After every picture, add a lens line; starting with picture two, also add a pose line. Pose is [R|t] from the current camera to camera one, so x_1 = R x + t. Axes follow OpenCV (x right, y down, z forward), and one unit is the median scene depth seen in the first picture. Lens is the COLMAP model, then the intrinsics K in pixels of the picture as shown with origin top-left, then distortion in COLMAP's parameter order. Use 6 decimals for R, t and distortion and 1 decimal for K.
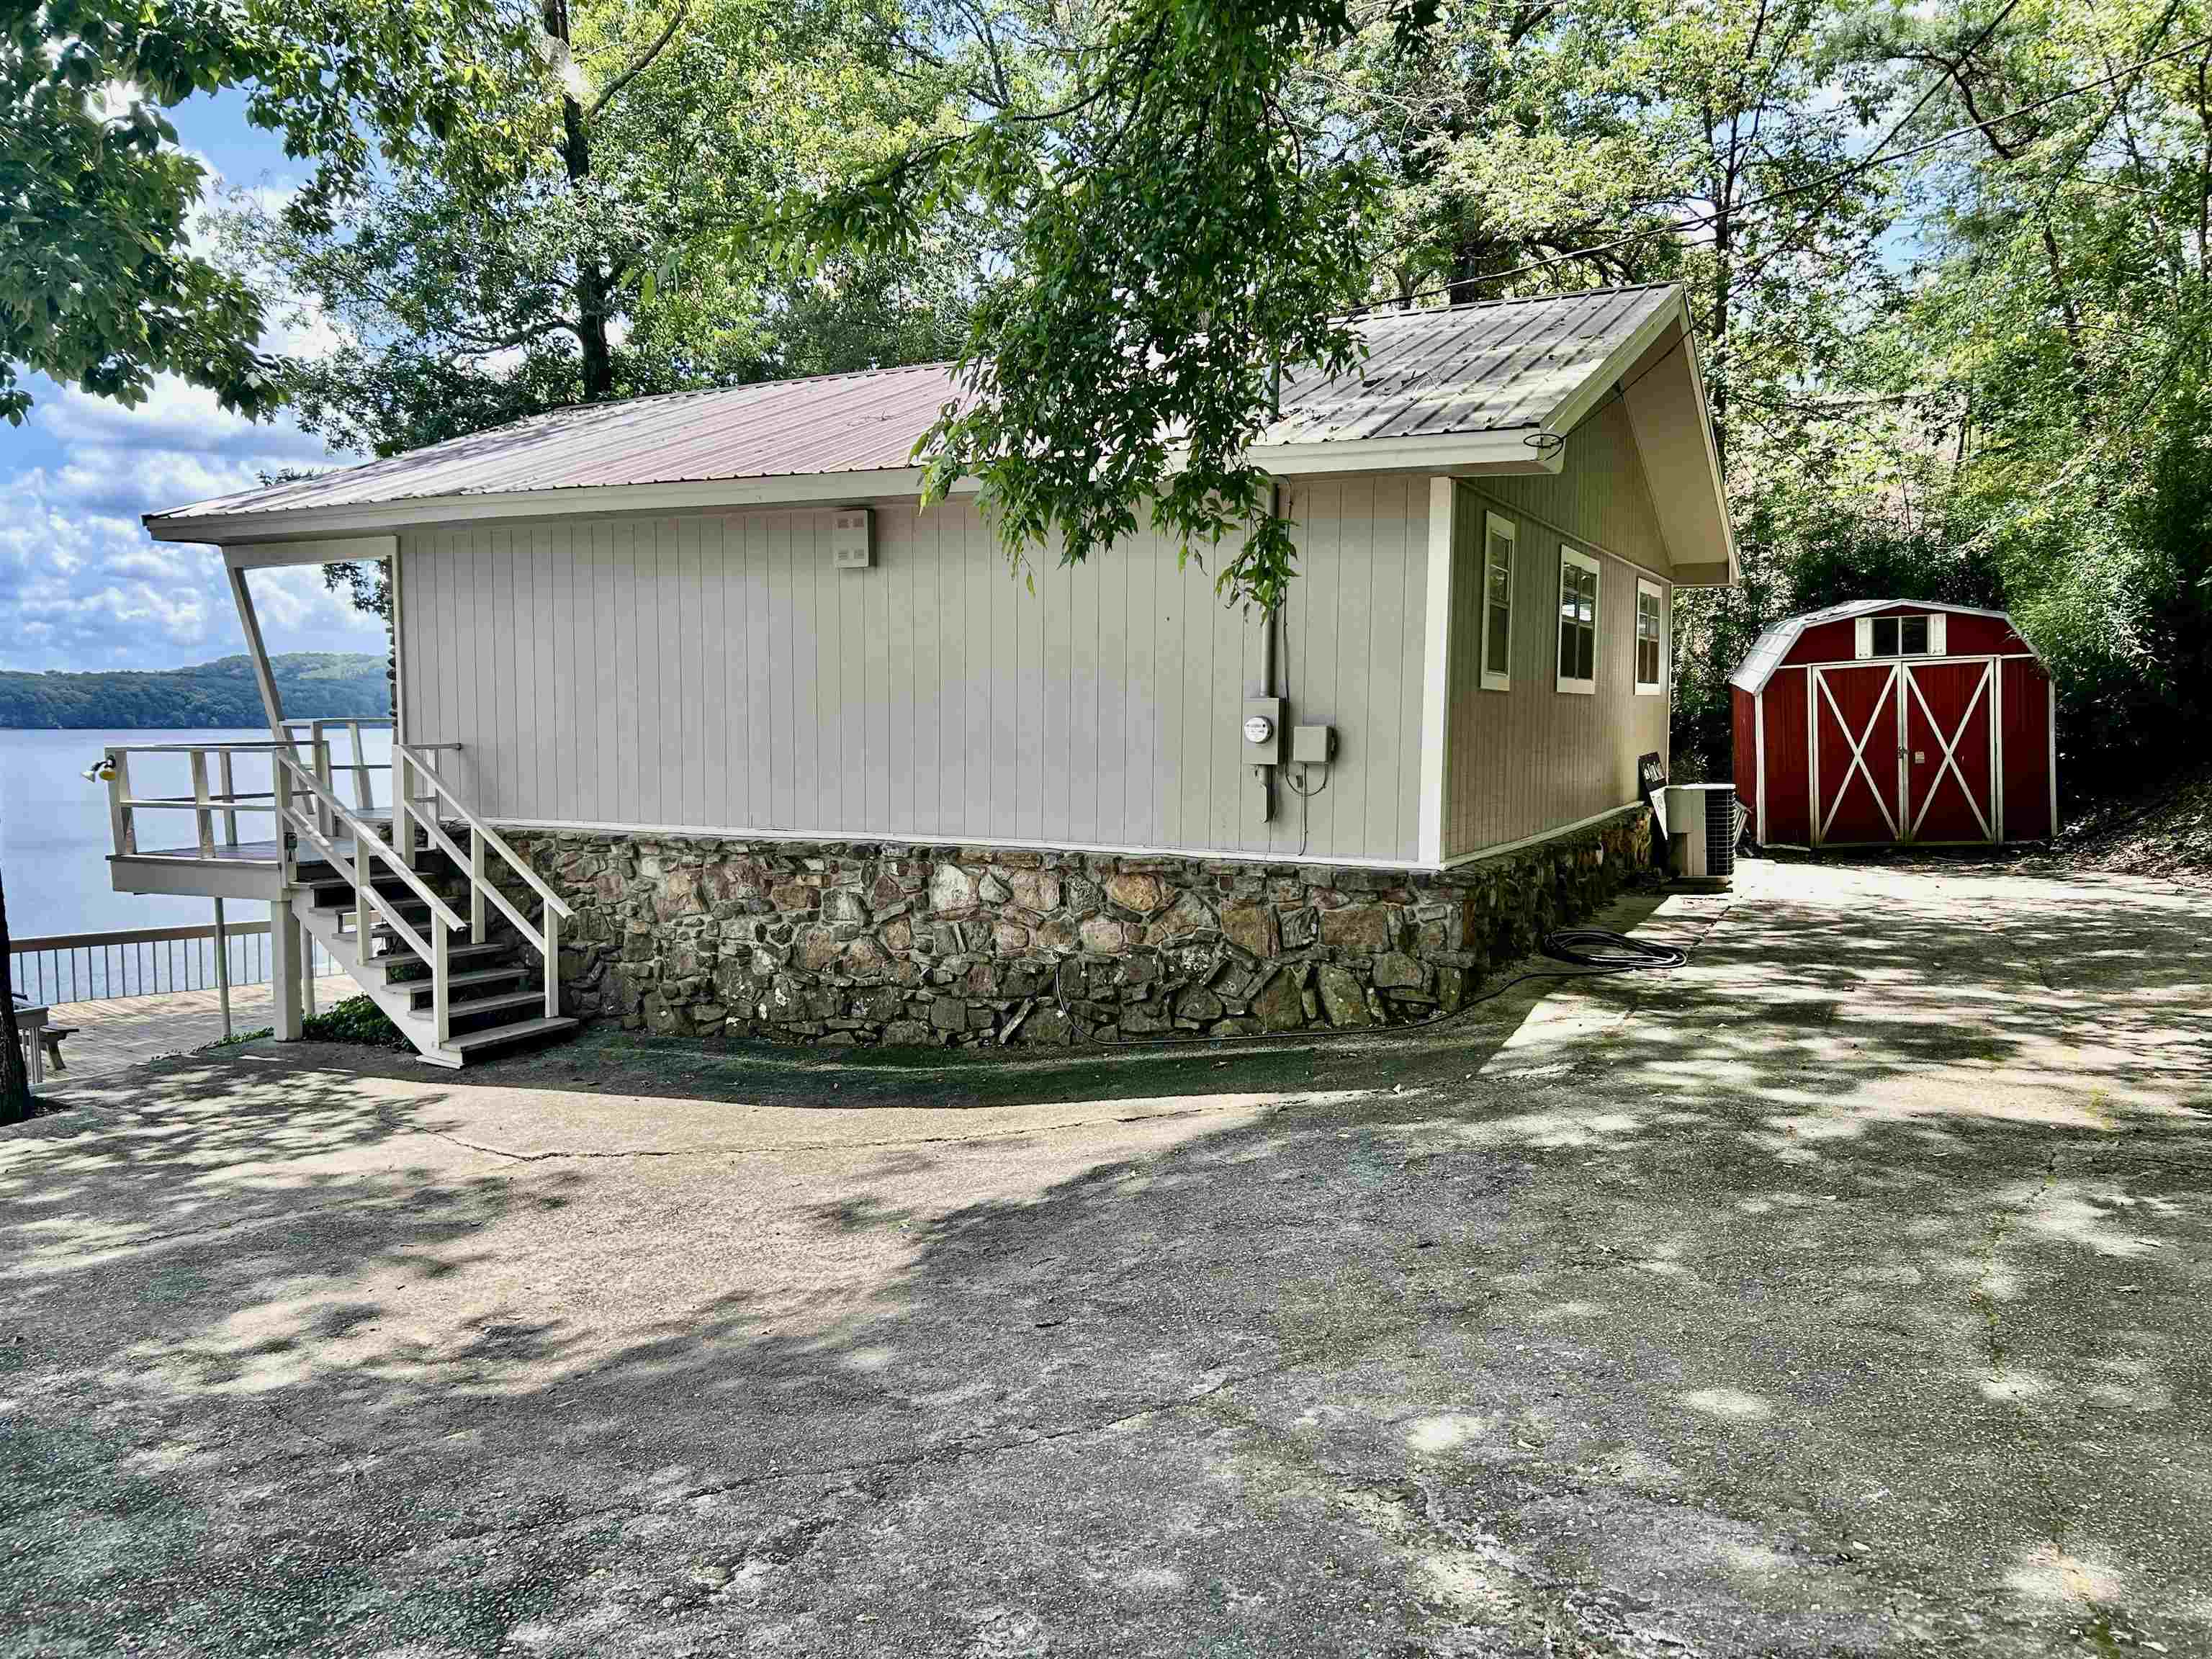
lens RADIAL K [[1667.2, 0, 1106.7], [0, 1667.2, 824.3], [0, 0, 1]] dist [0.041608, -0.015383]
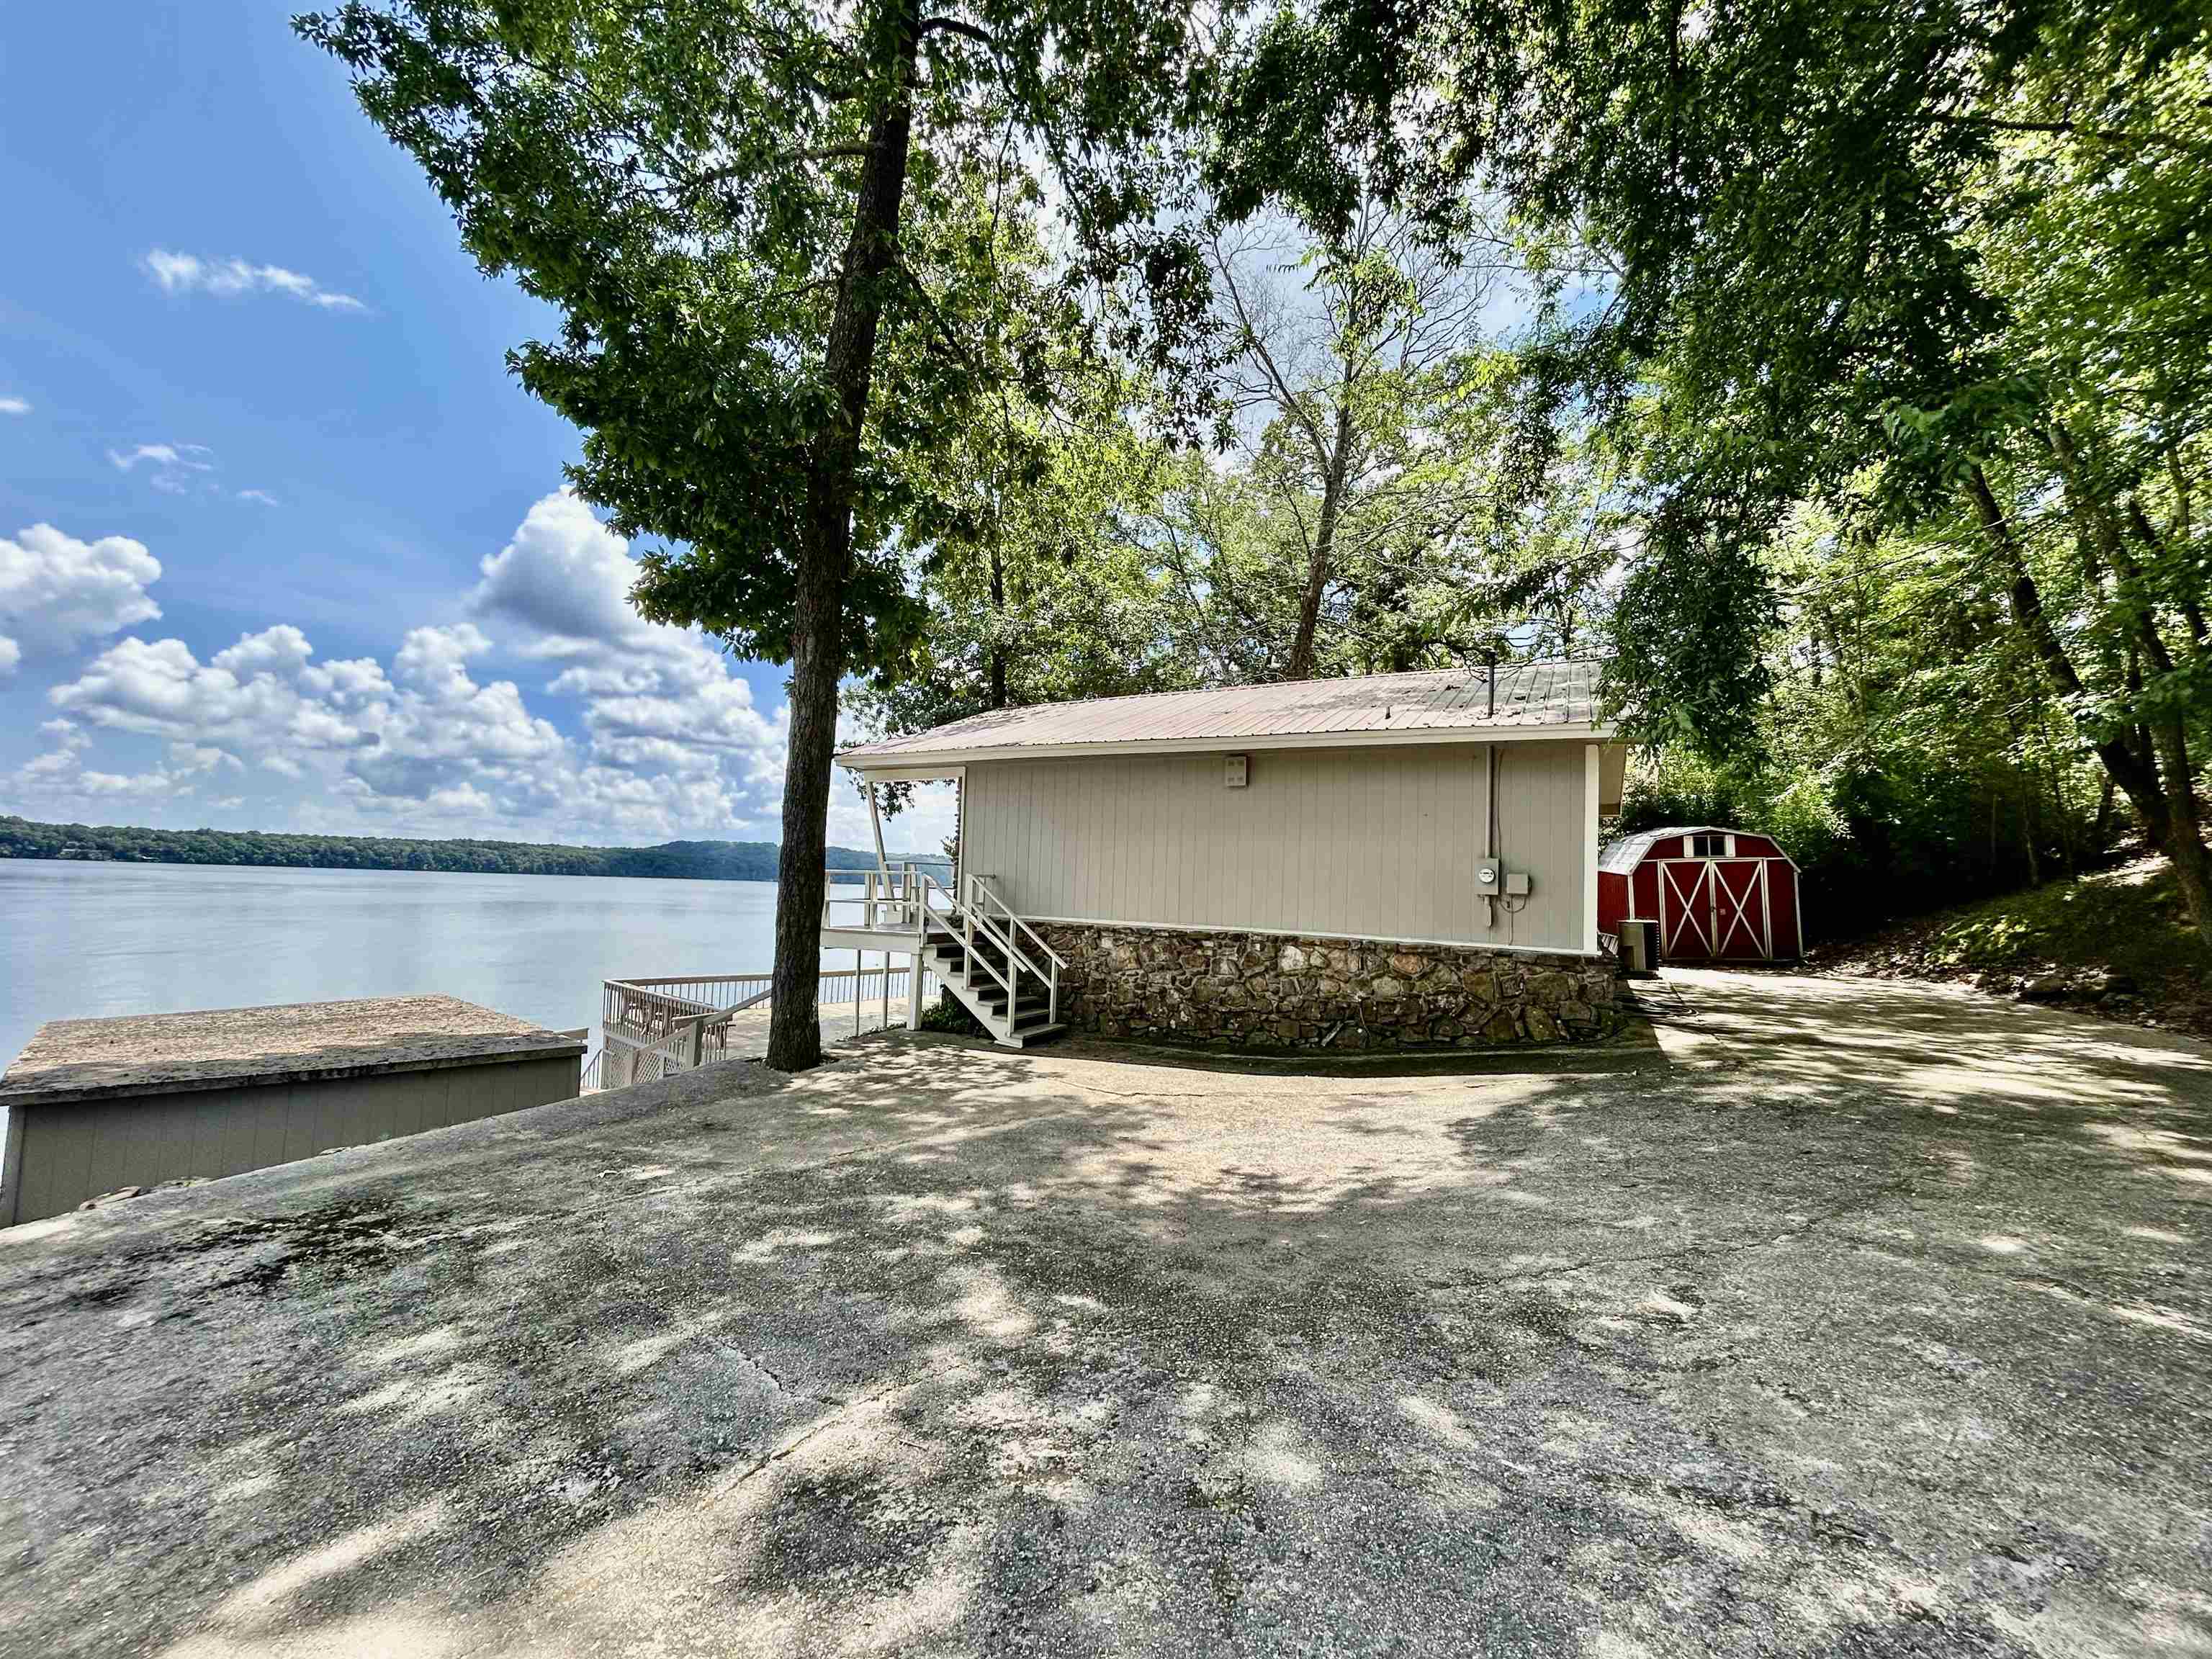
lens RADIAL K [[892.9, 0, 1109.9], [0, 892.9, 817.6], [0, 0, 1]] dist [-0.003862, 0.001752]
pose [[0.998963, 0.029649, -0.034540, -0.256994], [-0.034178, 0.989711, -0.138935, 0.027016], [0.030065, 0.139972, 0.989699, -0.003551]]
